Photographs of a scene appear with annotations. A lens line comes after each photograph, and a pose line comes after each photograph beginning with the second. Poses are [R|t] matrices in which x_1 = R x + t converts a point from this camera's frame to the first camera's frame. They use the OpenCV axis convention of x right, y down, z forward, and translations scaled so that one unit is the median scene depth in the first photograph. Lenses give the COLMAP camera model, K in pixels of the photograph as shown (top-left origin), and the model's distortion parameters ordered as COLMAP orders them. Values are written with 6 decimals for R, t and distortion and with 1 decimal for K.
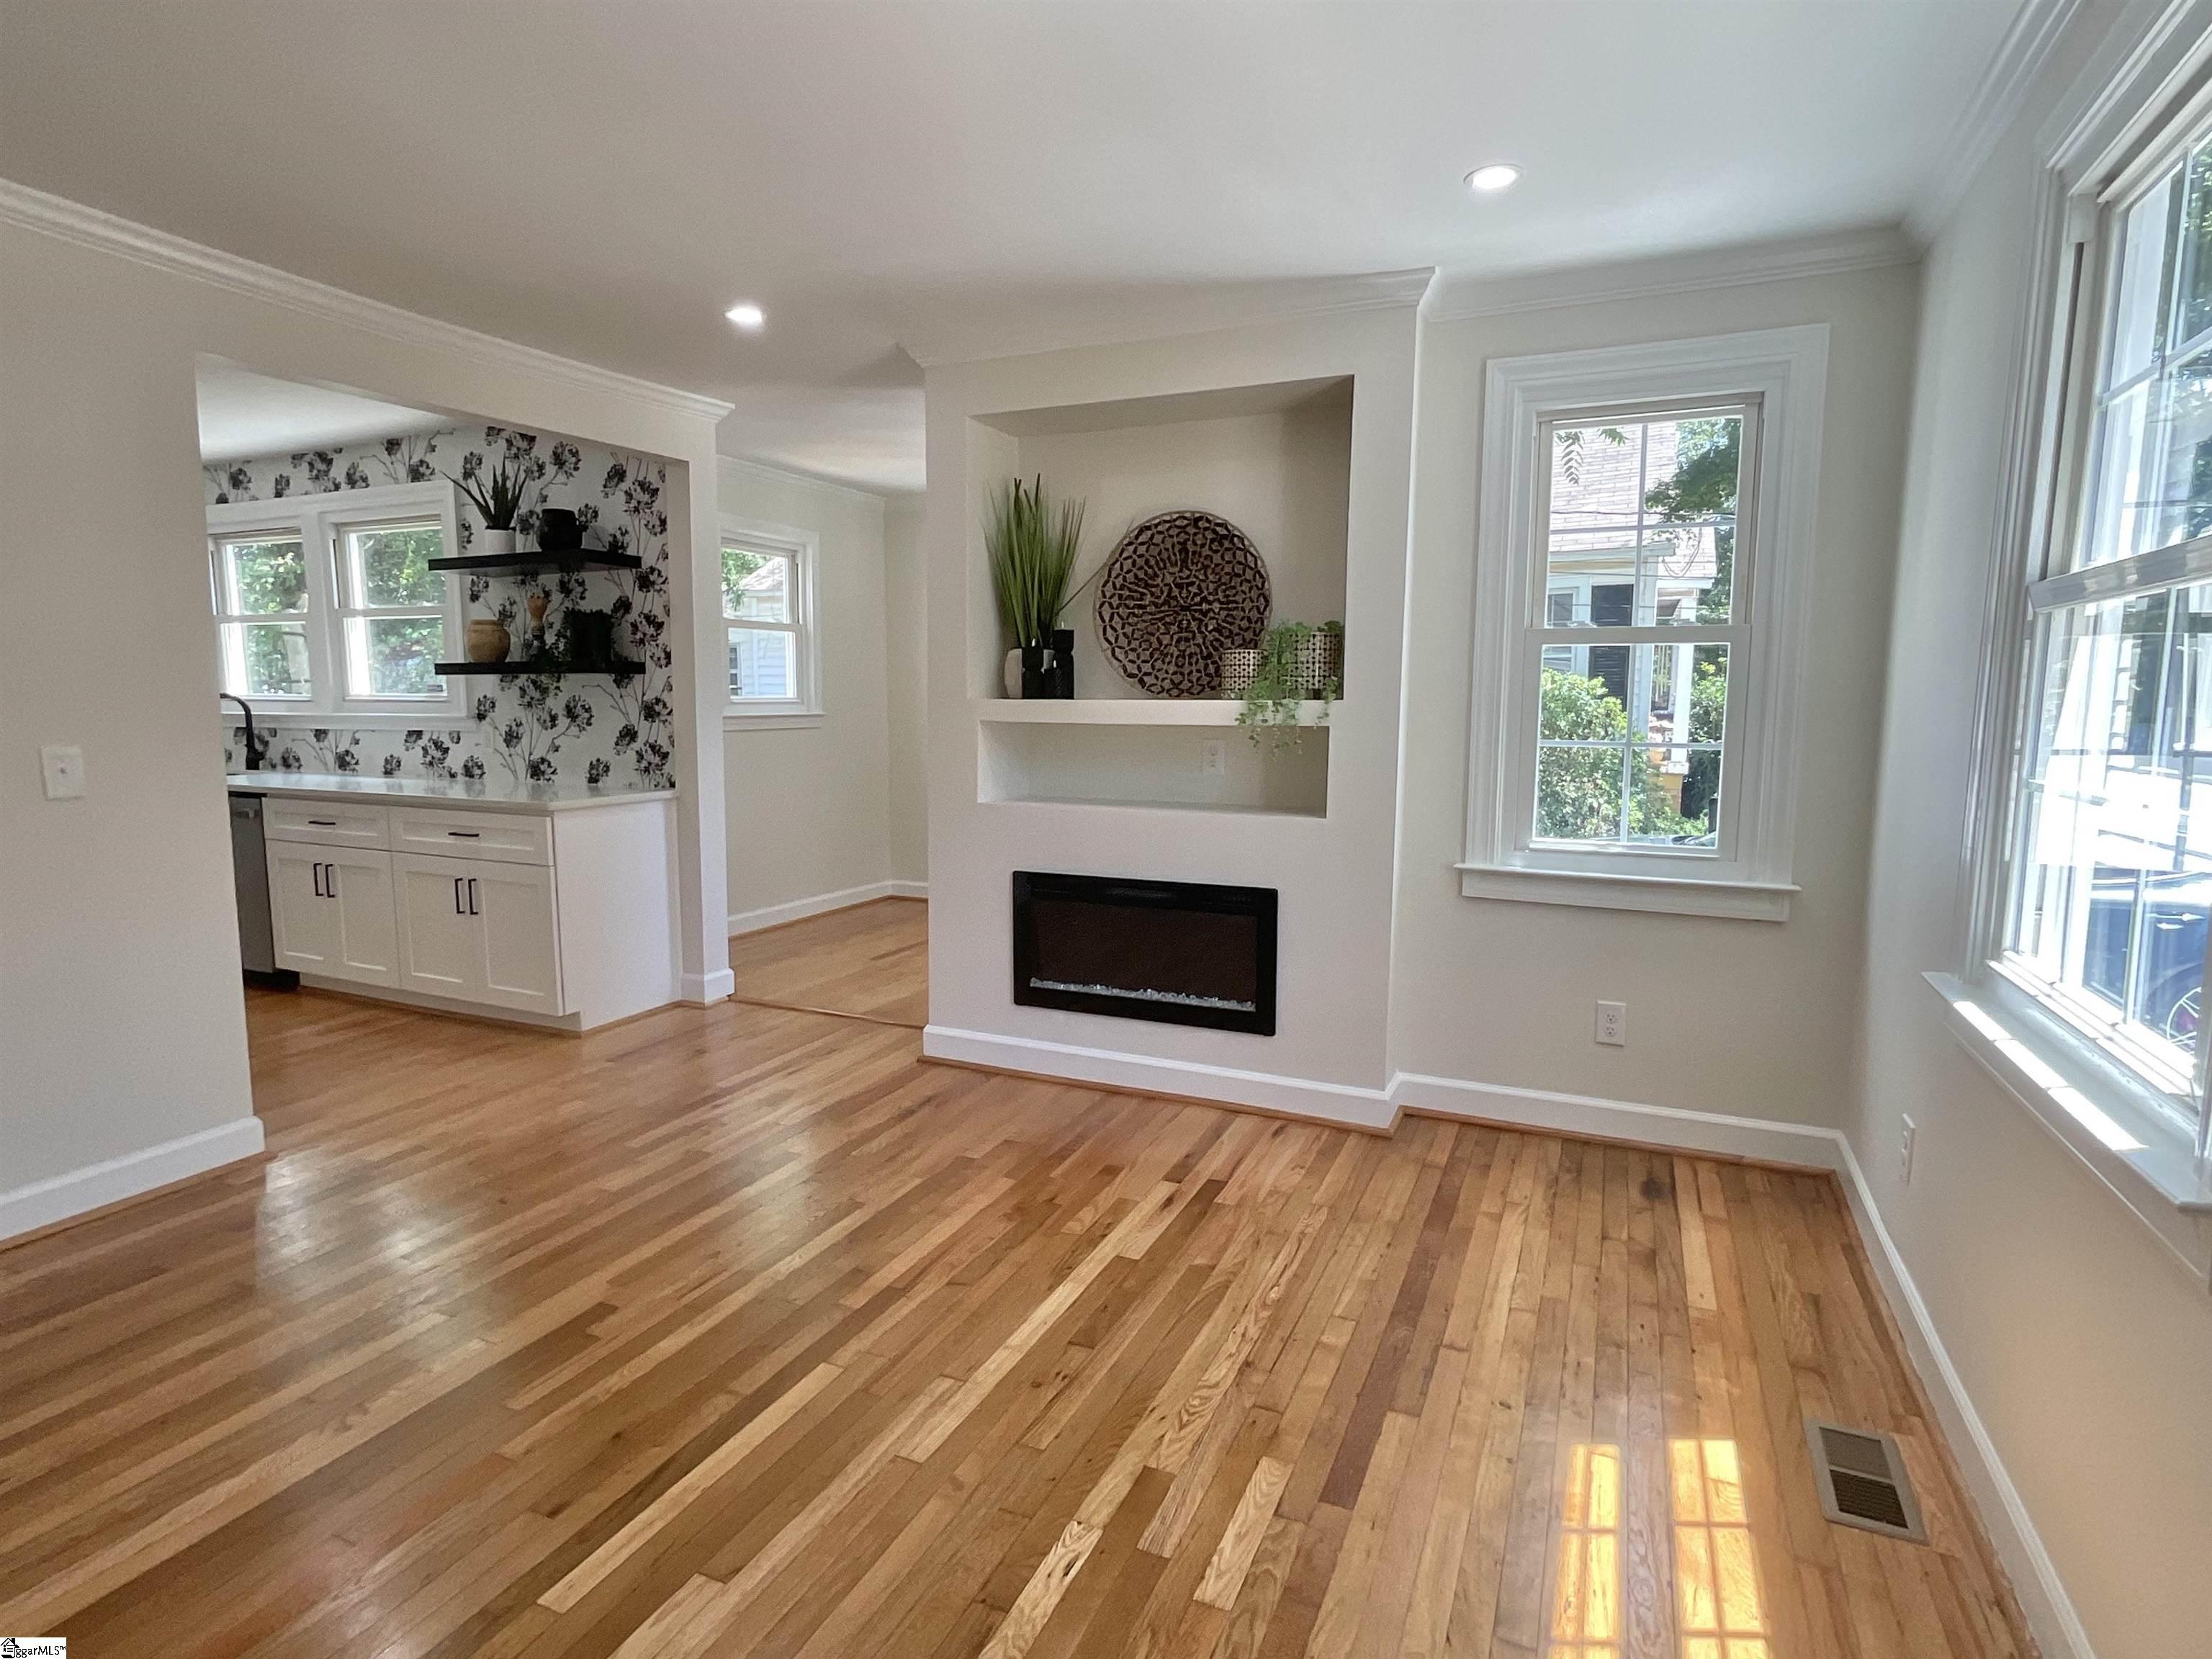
lens RADIAL K [[1149.2, 0, 1092.5], [0, 1149.2, 834.0], [0, 0, 1]] dist [-0.005113, 0.004357]
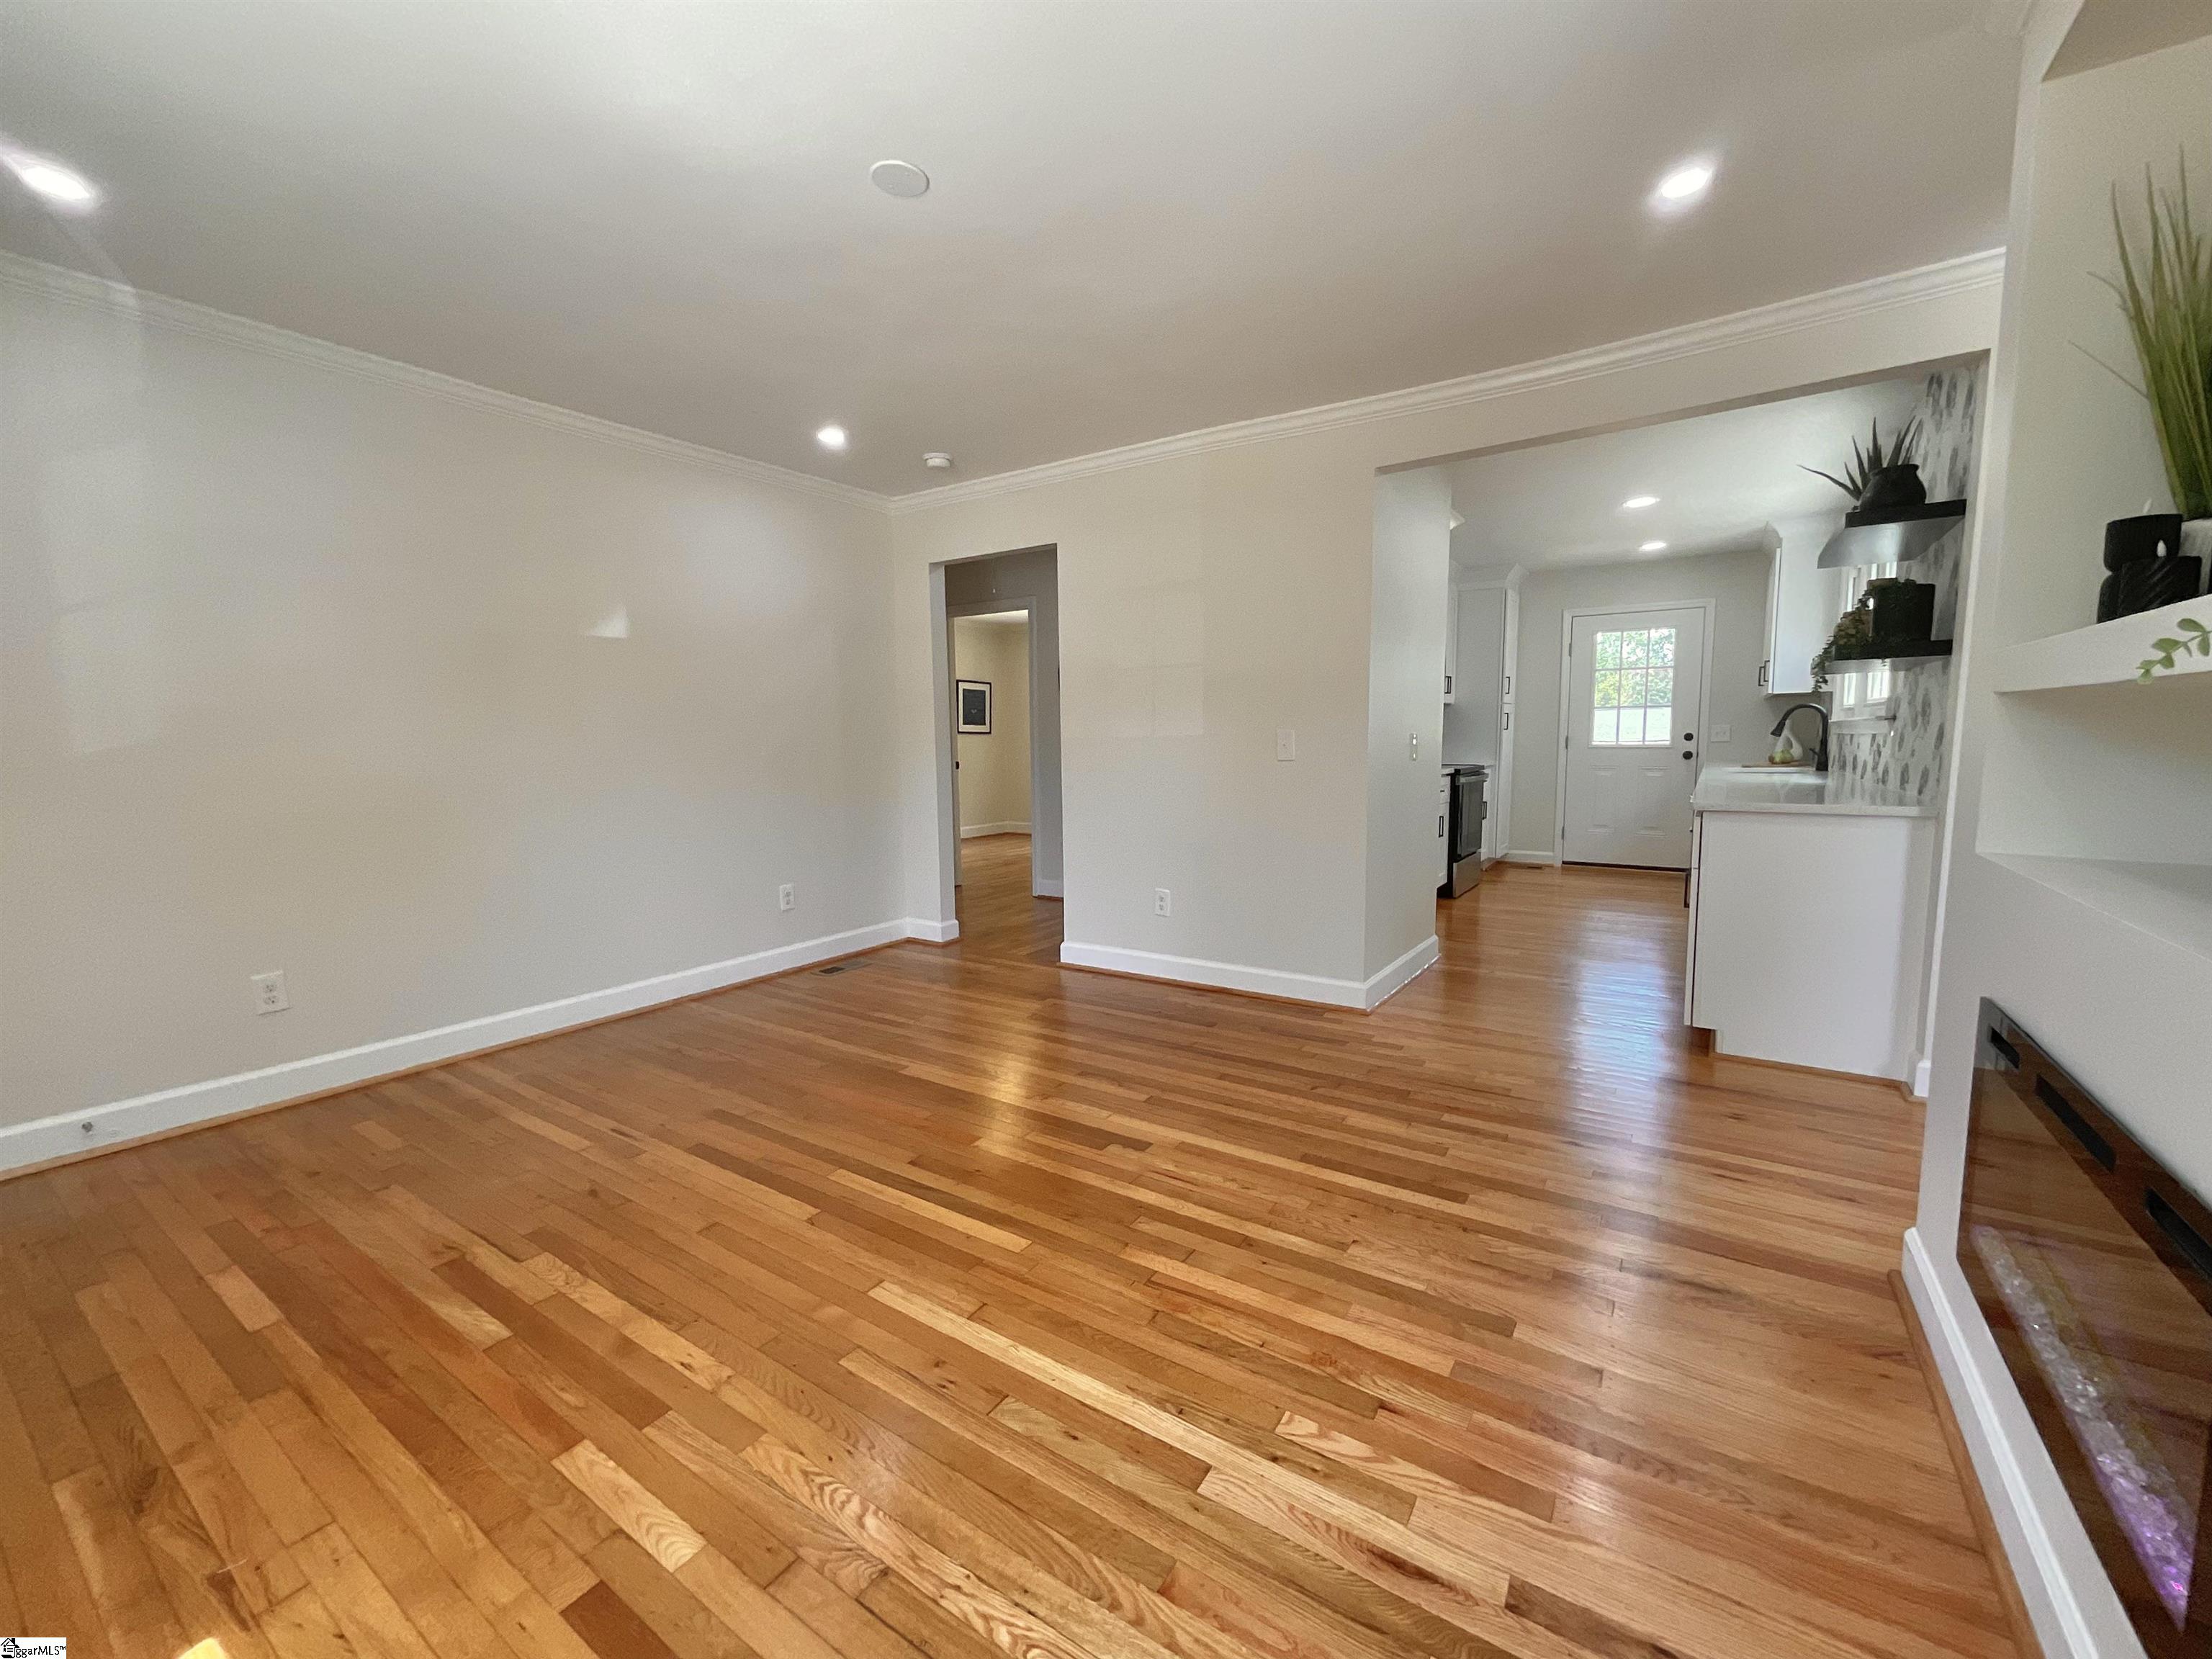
lens RADIAL K [[897.3, 0, 1110.3], [0, 897.3, 819.7], [0, 0, 1]] dist [0.001269, 0.000163]
pose [[-0.154011, 0.089038, -0.984049, 0.345725], [-0.107631, 0.988493, 0.106286, -0.039777], [0.982190, 0.122284, -0.142655, 0.649125]]
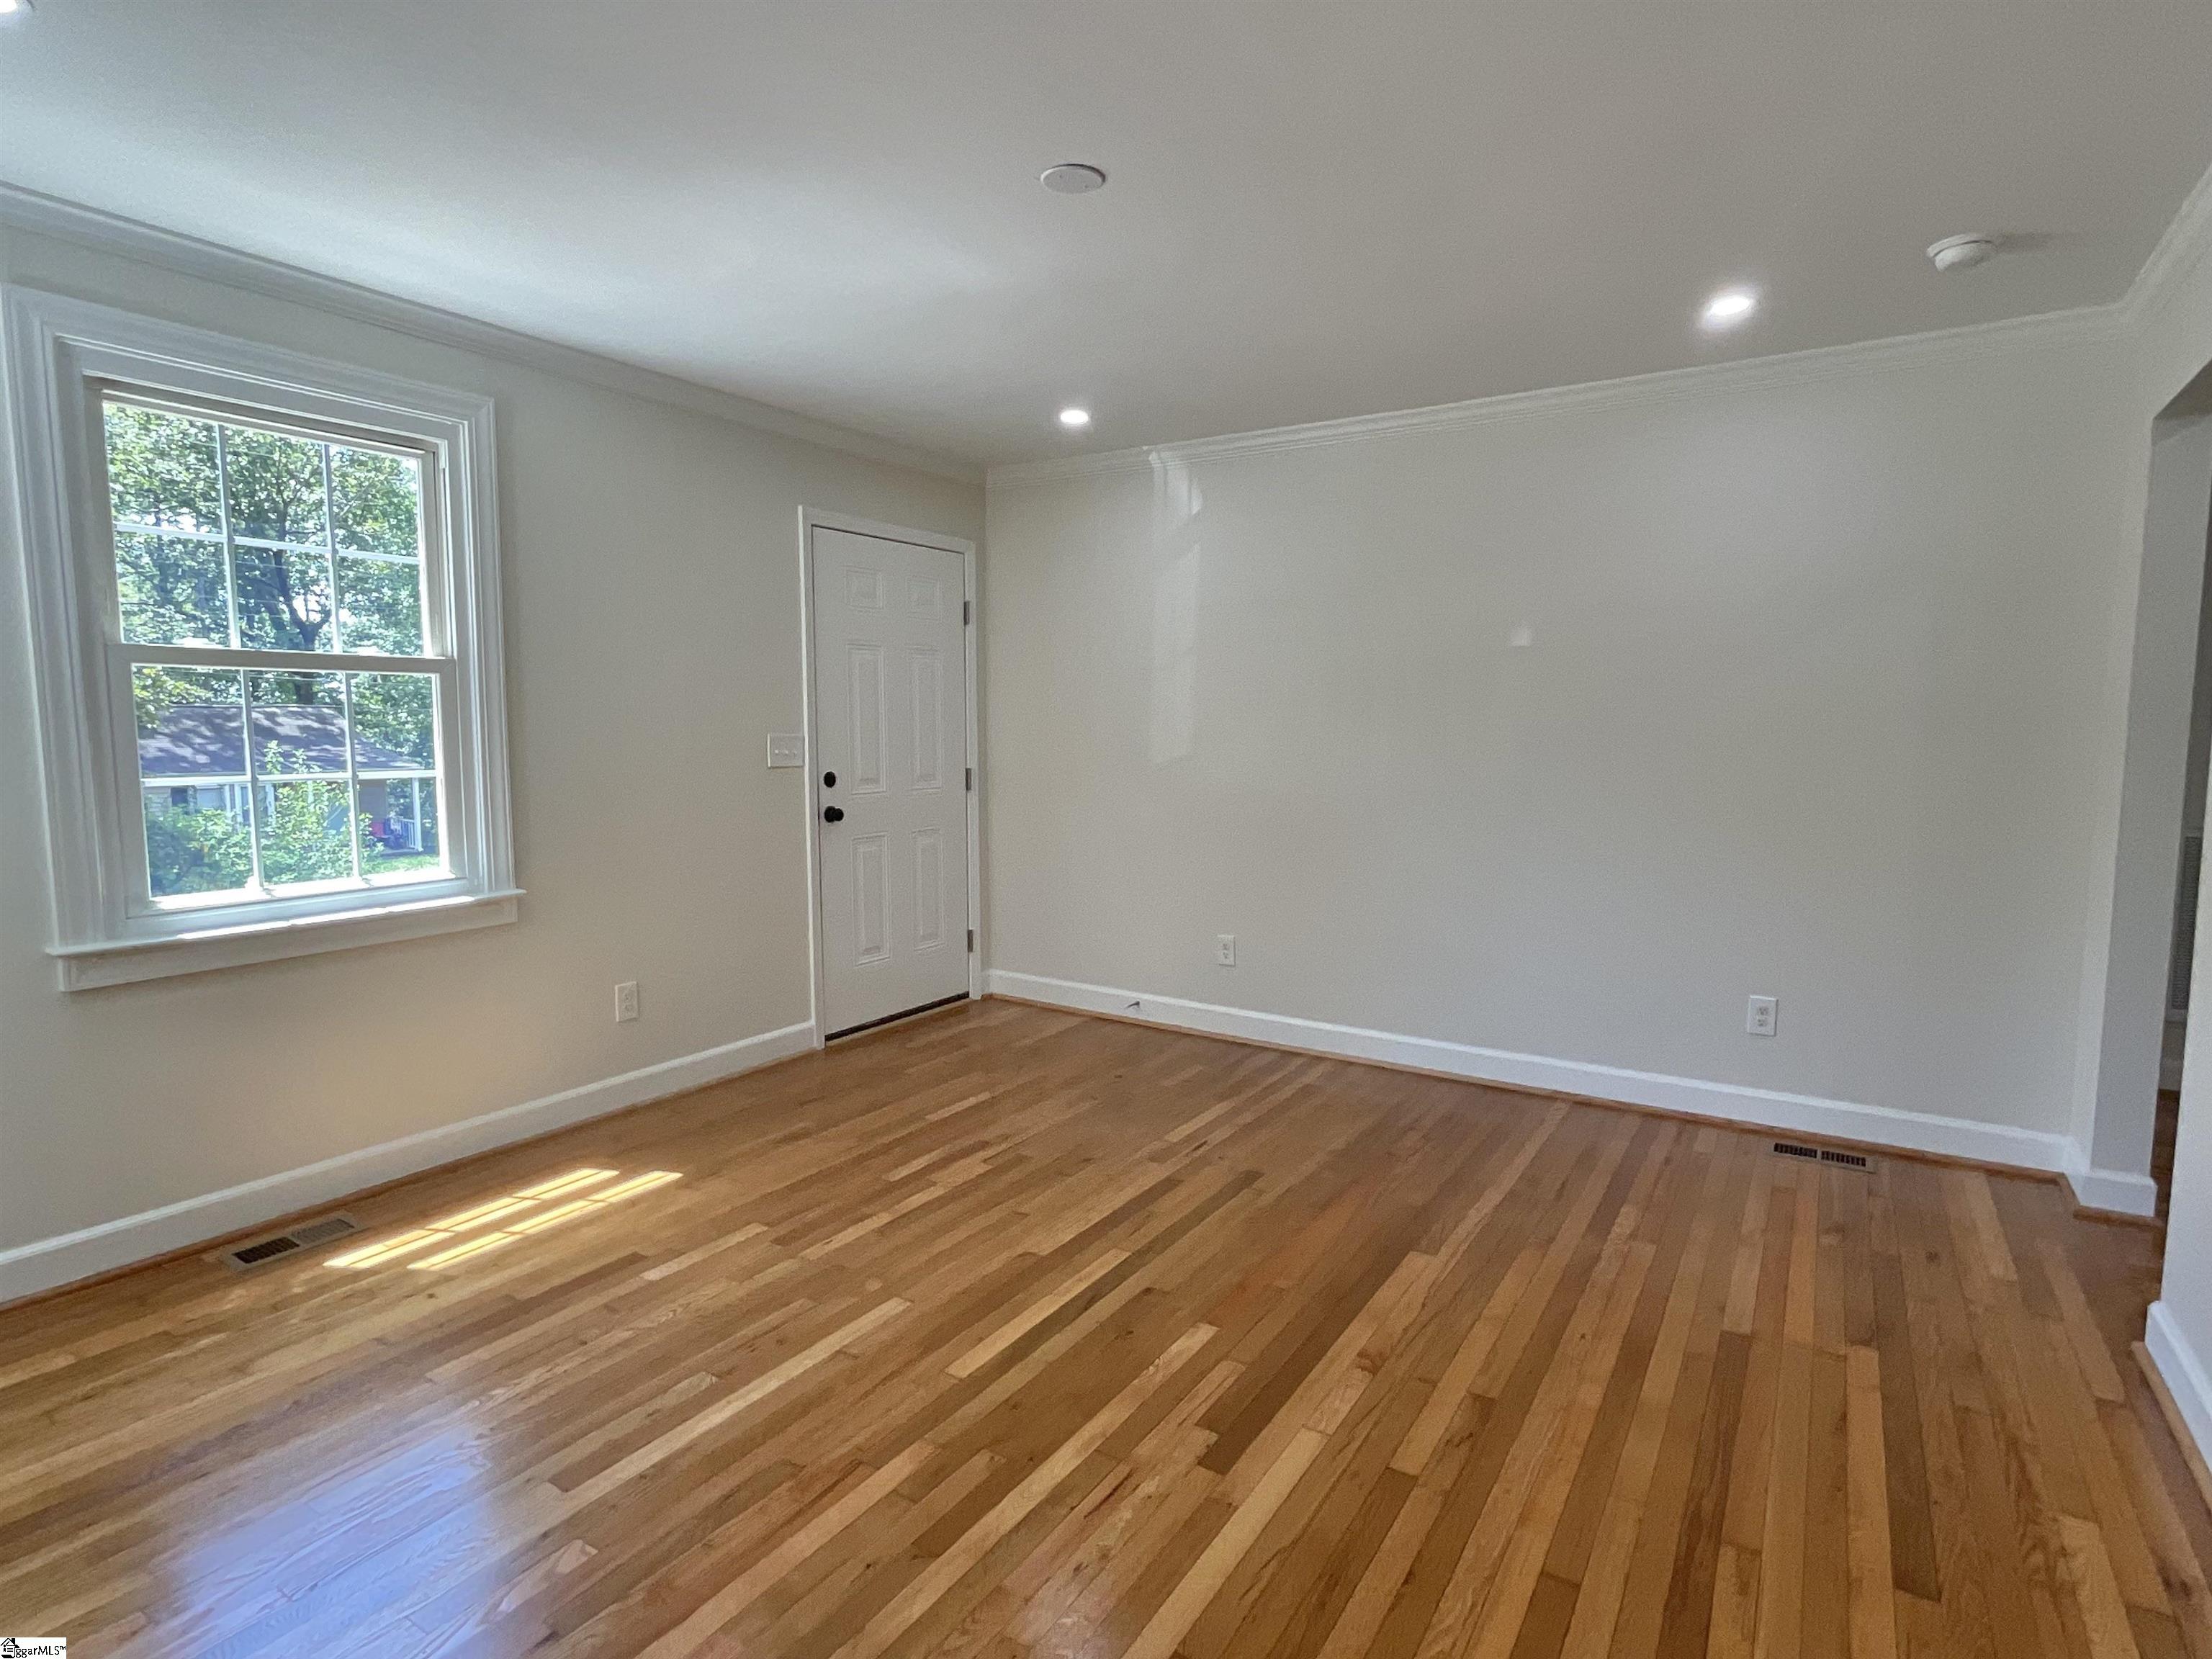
lens RADIAL K [[1149.2, 0, 1099.2], [0, 1149.2, 841.3], [0, 0, 1]] dist [-0.005113, 0.004357]
pose [[-0.990159, -0.023531, 0.137957, -0.271573], [0.007854, 0.974867, 0.222650, -0.132103], [-0.139729, 0.221542, -0.965088, 1.047886]]
